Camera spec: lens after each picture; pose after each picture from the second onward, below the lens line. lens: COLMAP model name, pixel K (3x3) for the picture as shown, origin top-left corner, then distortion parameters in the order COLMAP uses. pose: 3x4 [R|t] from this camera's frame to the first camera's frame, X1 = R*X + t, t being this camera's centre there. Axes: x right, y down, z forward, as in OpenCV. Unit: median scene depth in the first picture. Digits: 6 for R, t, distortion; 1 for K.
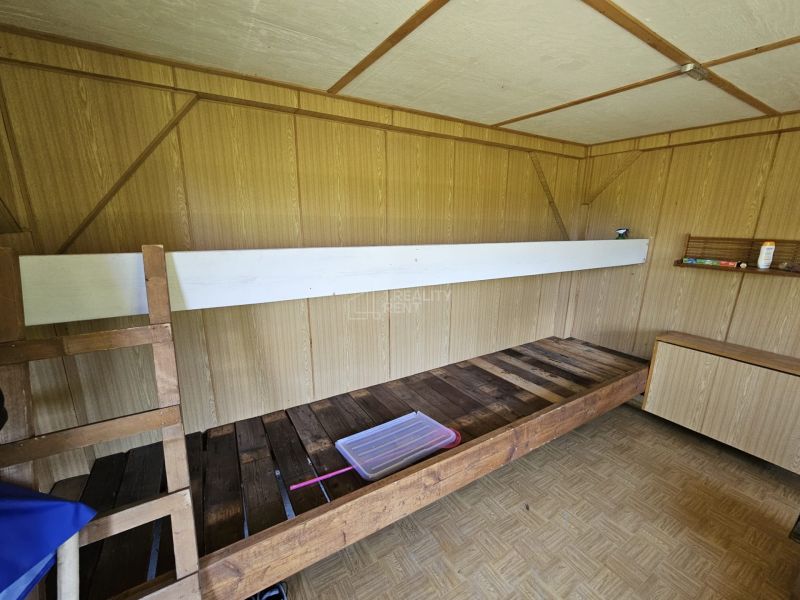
lens RADIAL K [[330.4, 0, 399.7], [0, 330.4, 302.5], [0, 0, 1]] dist [-0.002348, -0.000321]
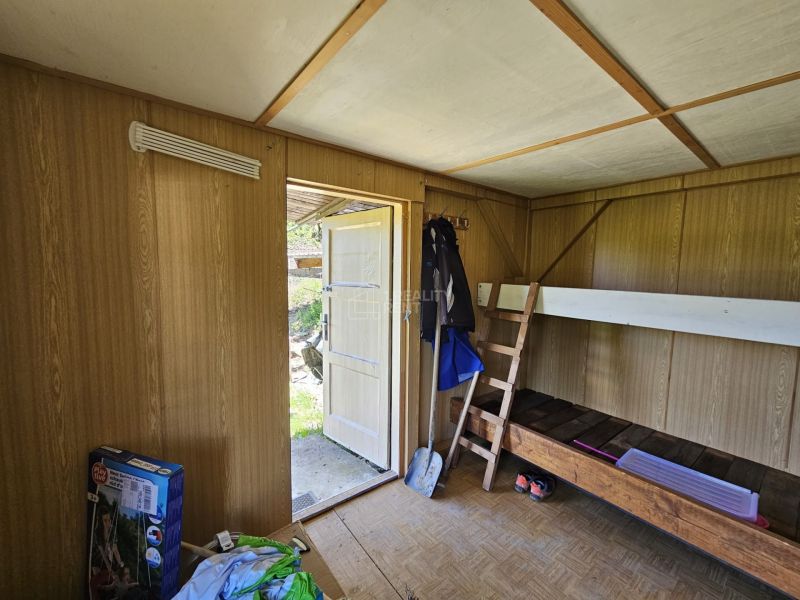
lens RADIAL K [[330.4, 0, 398.7], [0, 330.4, 297.6], [0, 0, 1]] dist [-0.002348, -0.000321]
pose [[0.119110, 0.082956, -0.989409, 0.983972], [-0.241676, 0.968955, 0.052147, 0.026847], [0.963019, 0.232905, 0.135461, -0.153014]]
